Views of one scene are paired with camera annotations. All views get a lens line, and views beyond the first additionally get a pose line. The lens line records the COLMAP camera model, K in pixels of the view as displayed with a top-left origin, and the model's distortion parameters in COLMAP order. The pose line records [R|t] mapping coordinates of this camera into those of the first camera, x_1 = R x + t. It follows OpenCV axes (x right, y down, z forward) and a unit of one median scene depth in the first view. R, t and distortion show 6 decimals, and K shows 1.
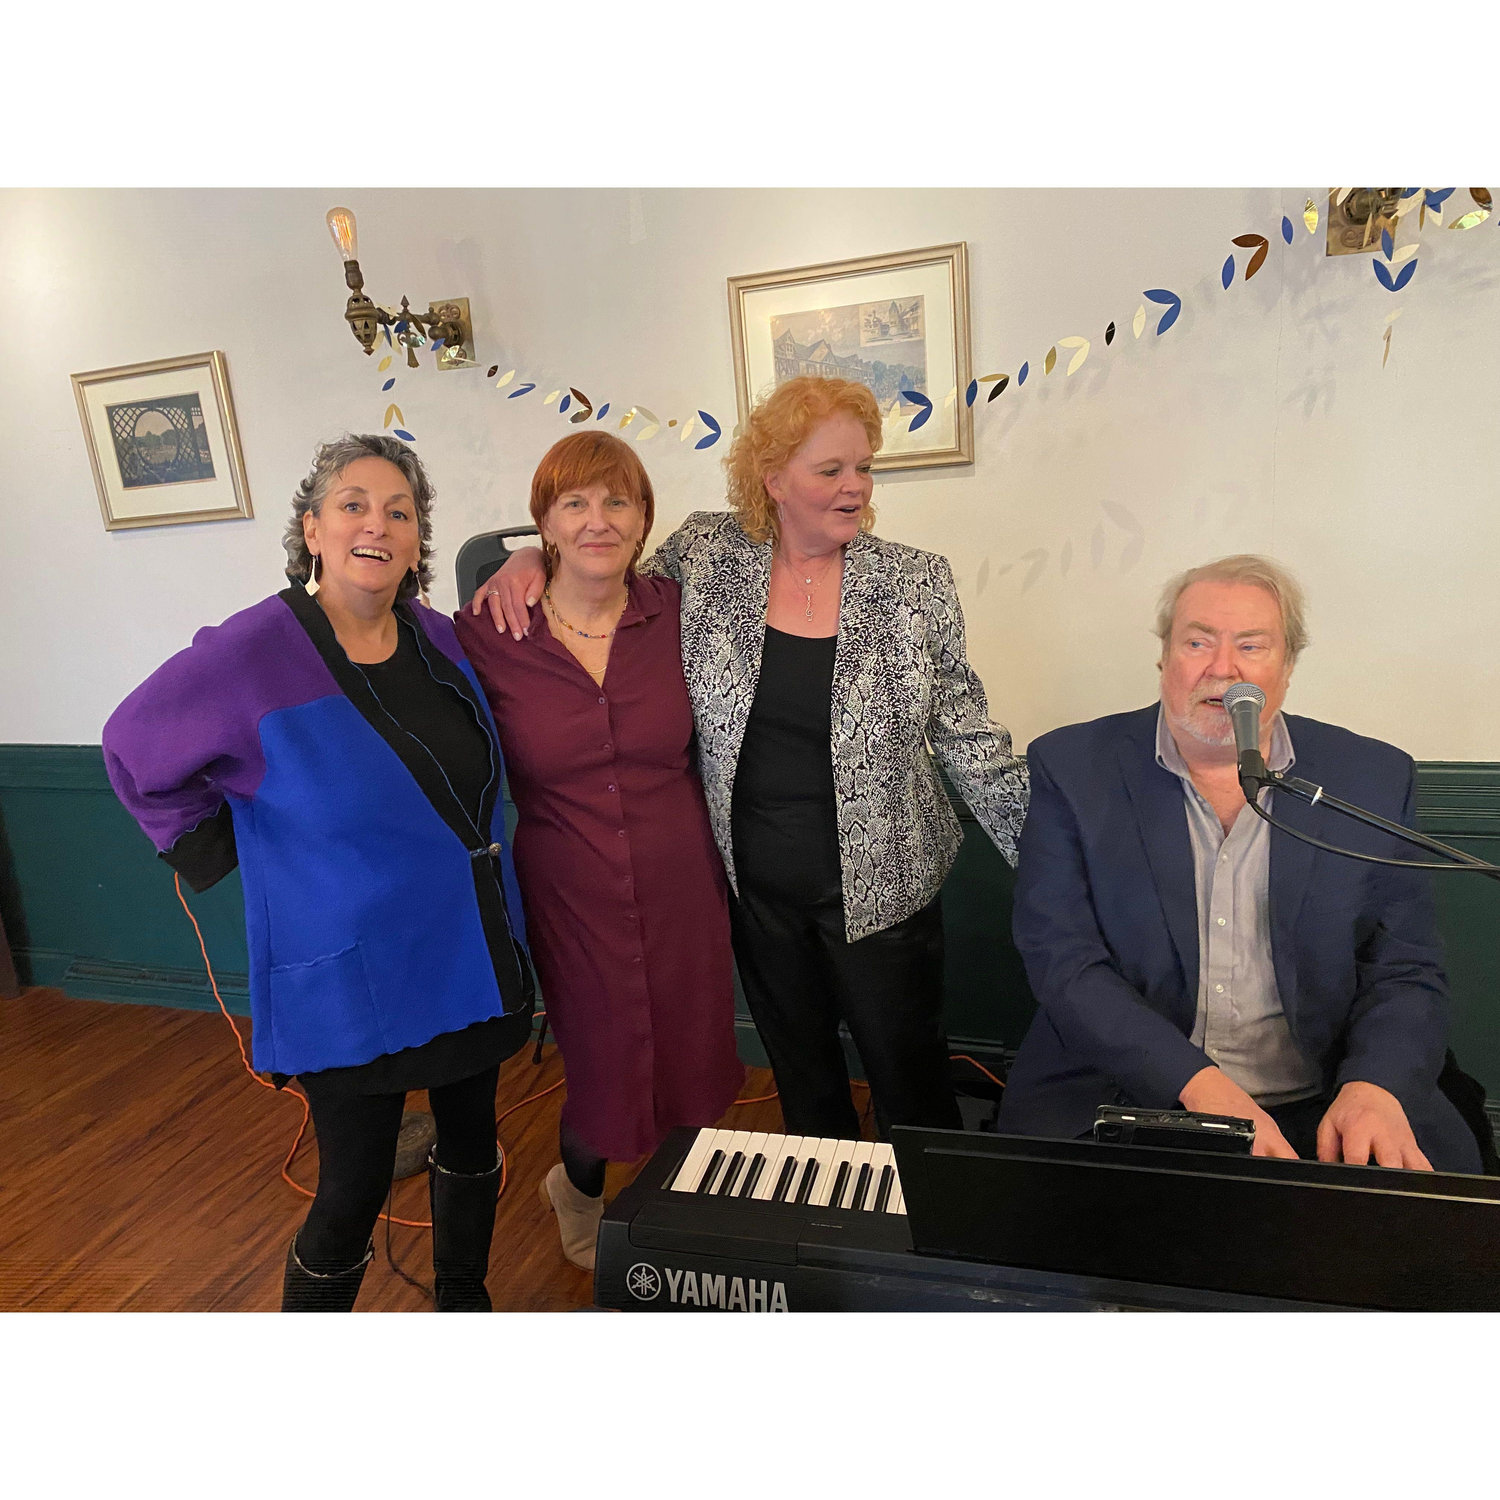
lens RADIAL K [[1141.6, 0, 786.0], [0, 1141.6, 744.0], [0, 0, 1]] dist [0.013111, -0.017058]
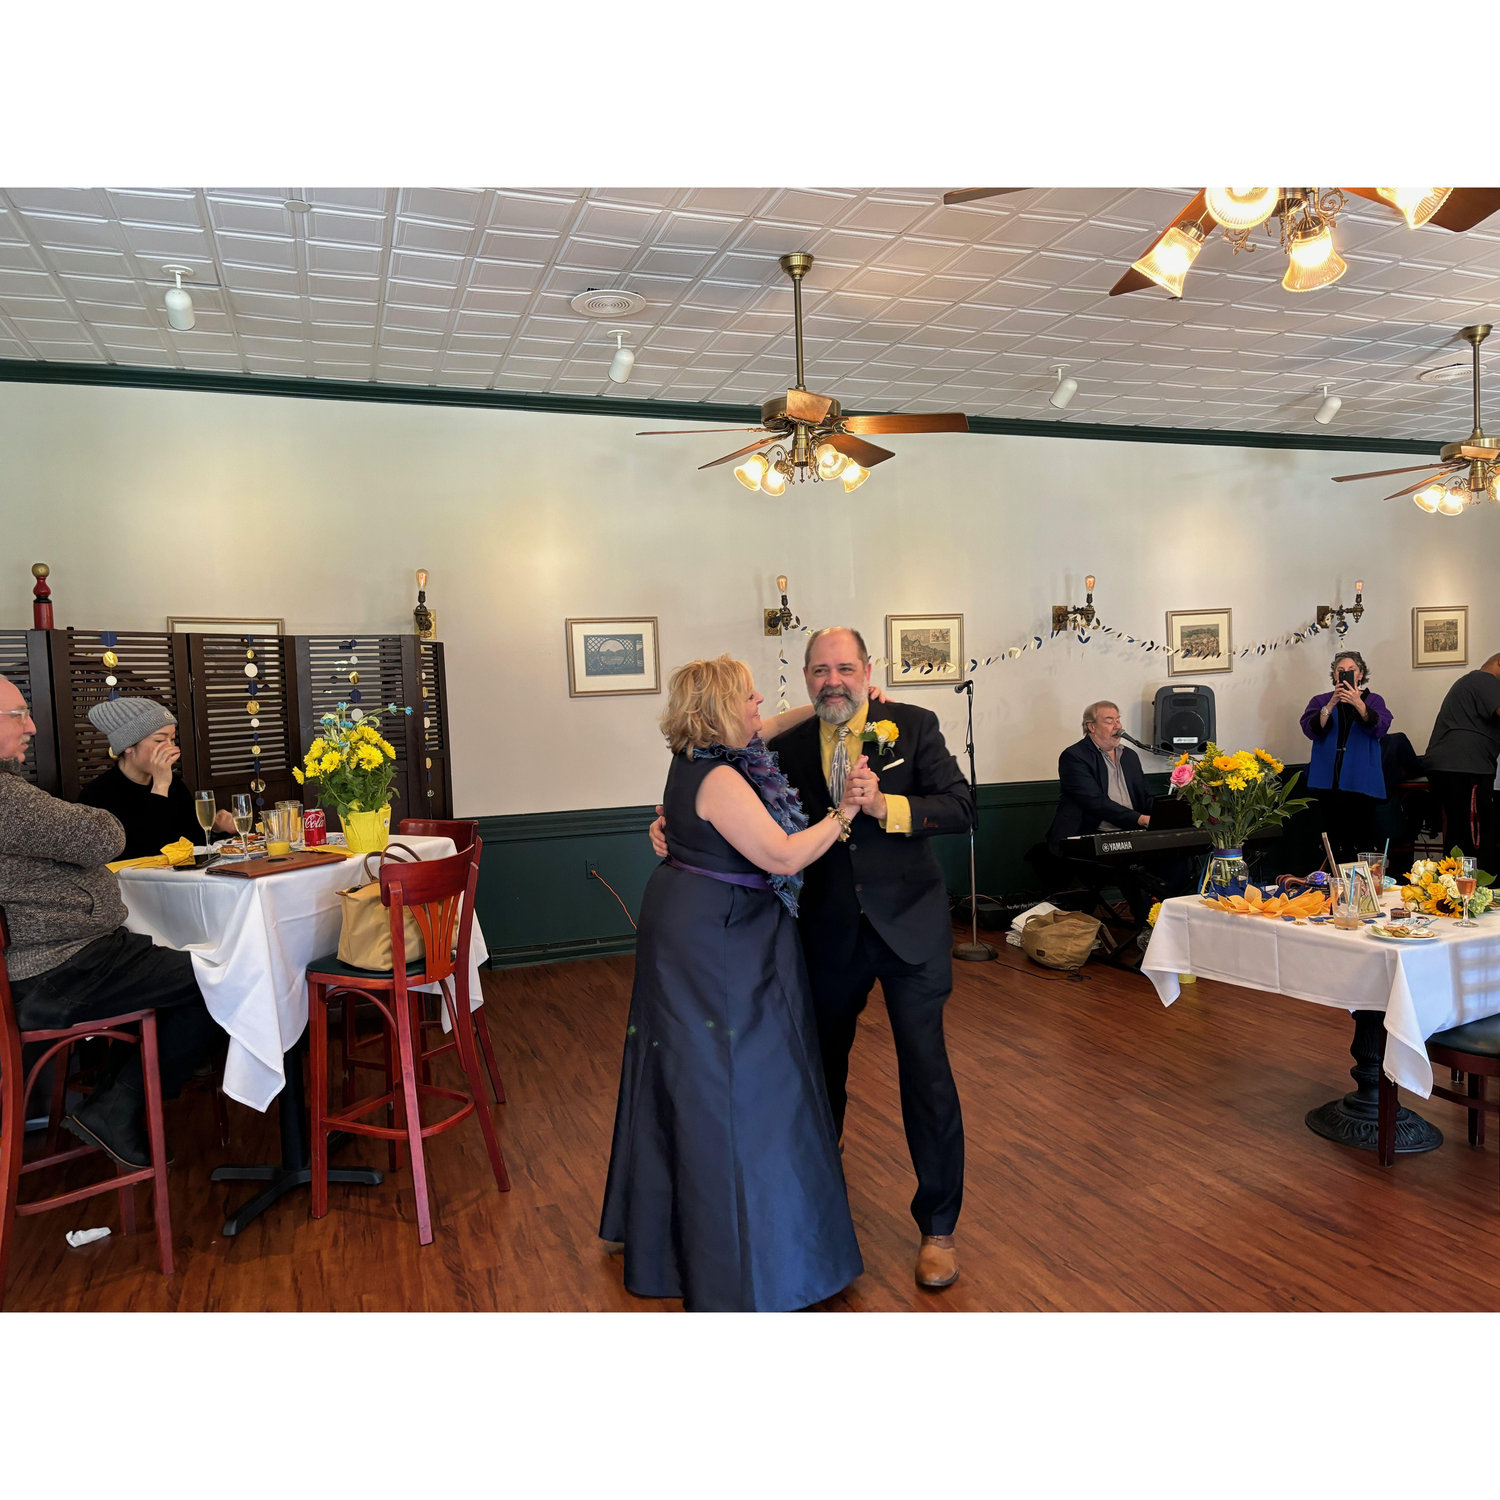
lens RADIAL K [[1141.6, 0, 746.3], [0, 1141.6, 748.3], [0, 0, 1]] dist [0.013111, -0.017058]
pose [[0.773042, 0.020270, 0.634031, -1.676746], [0.118261, 0.977362, -0.175436, 0.287730], [-0.623234, 0.210600, 0.753144, -0.652880]]
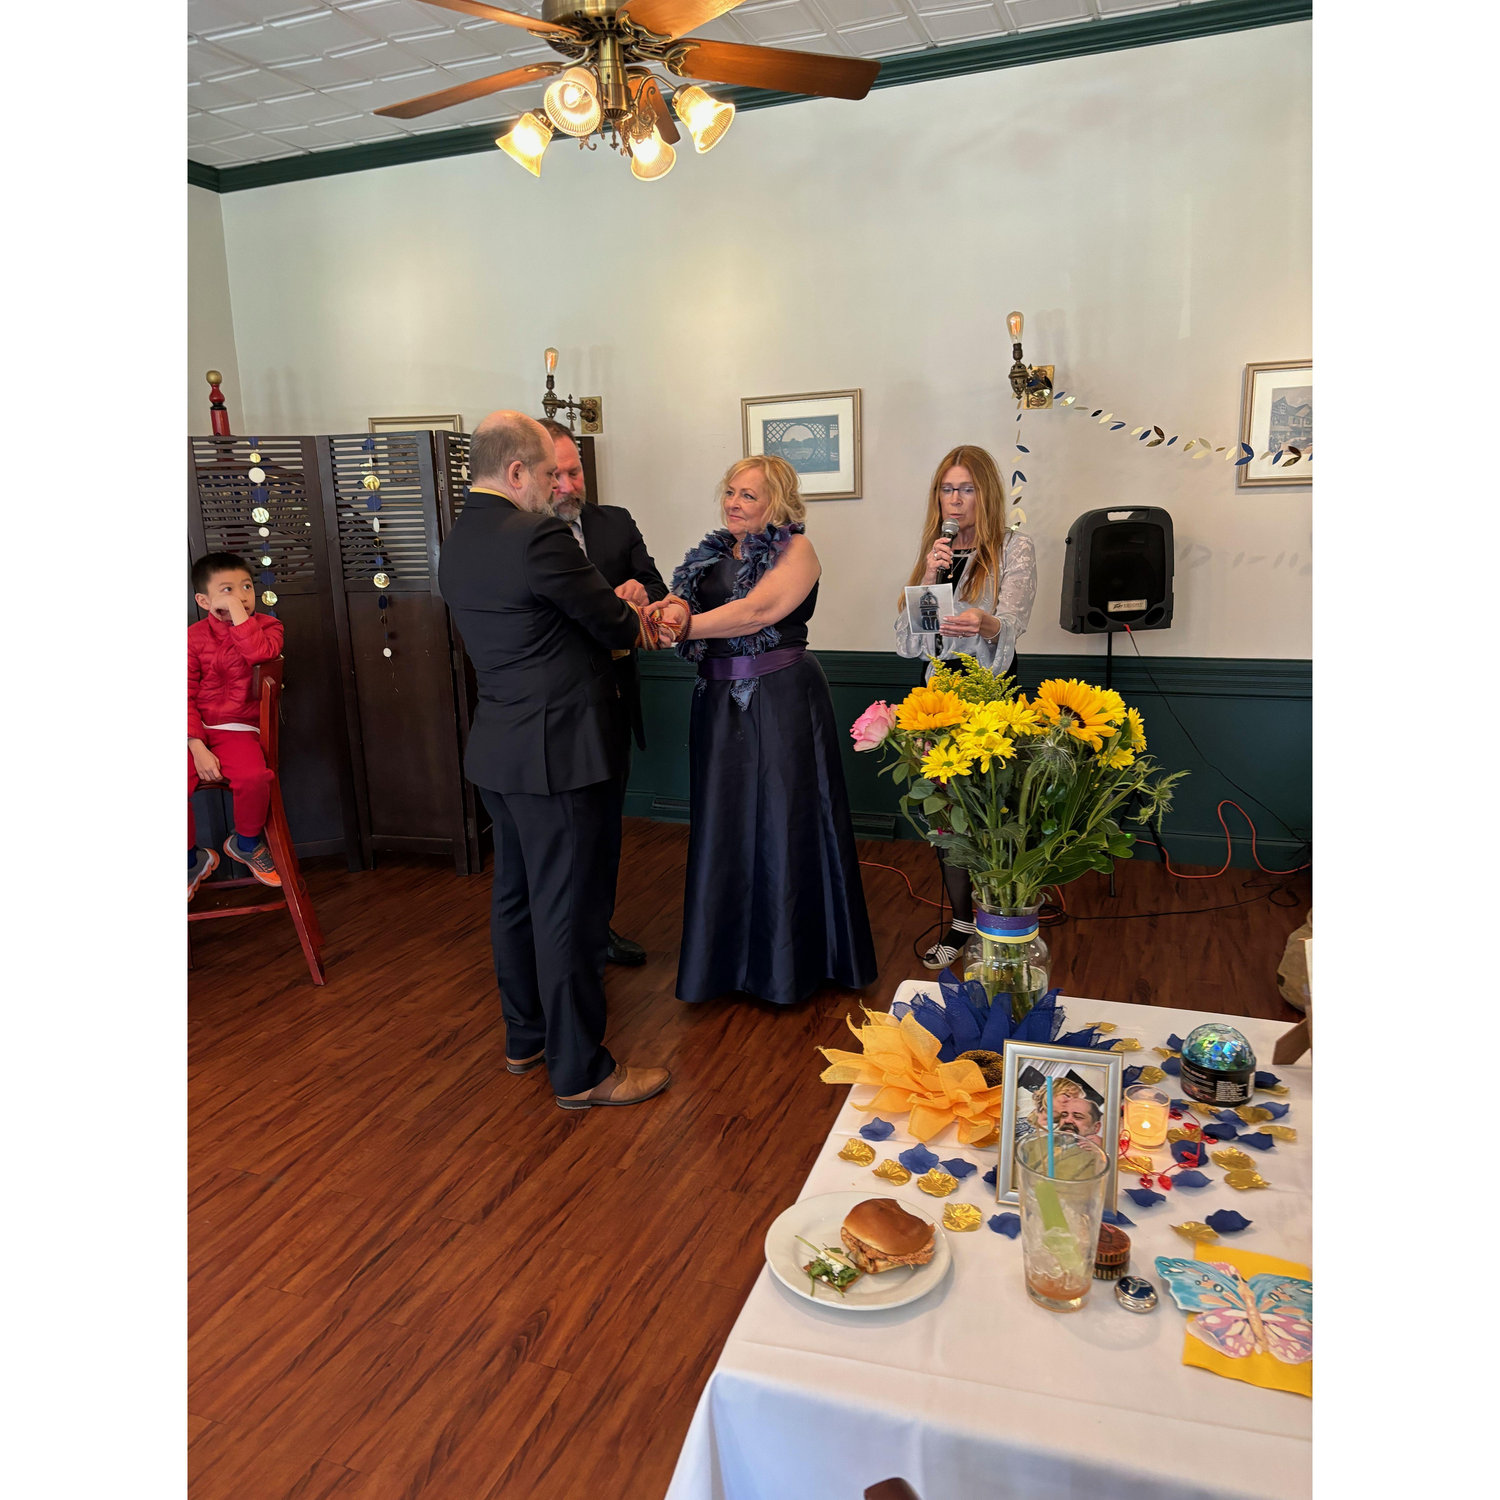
lens RADIAL K [[1141.6, 0, 747.1], [0, 1141.6, 753.9], [0, 0, 1]] dist [0.013111, -0.017058]
pose [[0.997713, 0.058342, -0.034136, -0.550712], [-0.058843, 0.998171, -0.013862, 0.176870], [0.033265, 0.015839, 0.999321, -0.534790]]
